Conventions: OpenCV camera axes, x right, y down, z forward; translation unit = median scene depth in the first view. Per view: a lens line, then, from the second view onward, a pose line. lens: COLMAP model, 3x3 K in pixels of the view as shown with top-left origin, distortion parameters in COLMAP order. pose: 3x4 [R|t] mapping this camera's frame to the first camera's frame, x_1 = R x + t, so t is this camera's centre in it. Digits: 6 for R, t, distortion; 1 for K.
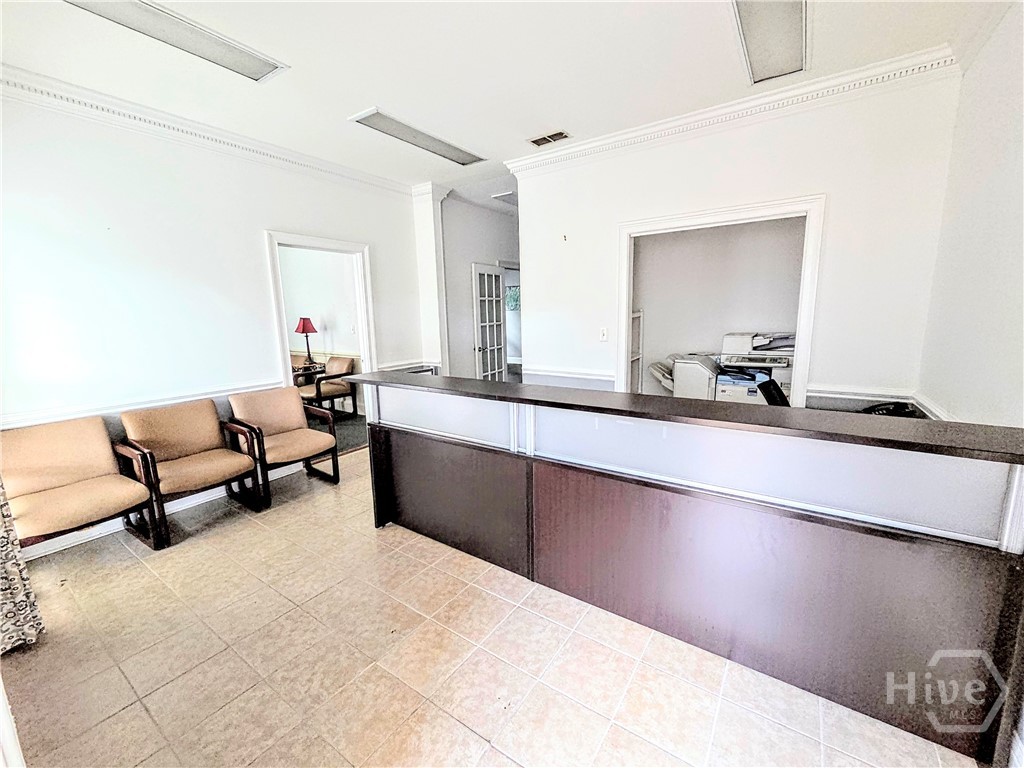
lens RADIAL K [[415.7, 0, 515.0], [0, 415.7, 384.2], [0, 0, 1]] dist [-0.001022, -0.000092]
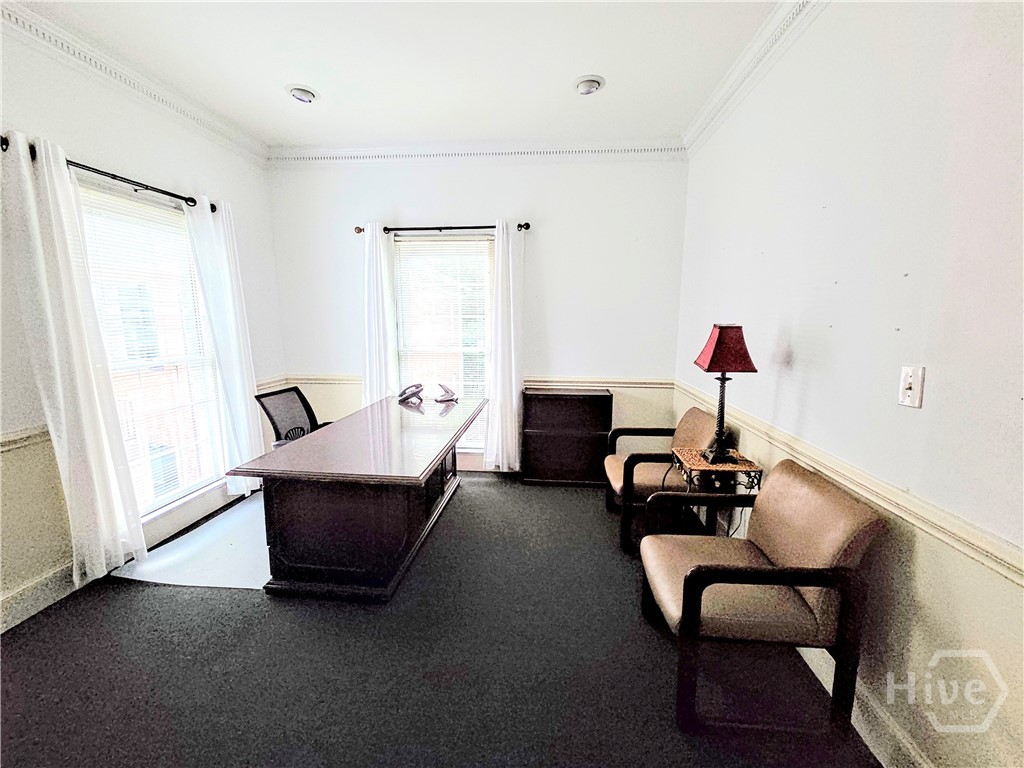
lens RADIAL K [[415.7, 0, 515.0], [0, 415.7, 384.4], [0, 0, 1]] dist [-0.001022, -0.000092]
pose [[0.496309, 0.153973, -0.854382, -0.295418], [-0.161107, 0.983387, 0.083635, -0.112856], [0.853066, 0.096138, 0.512870, 0.681710]]
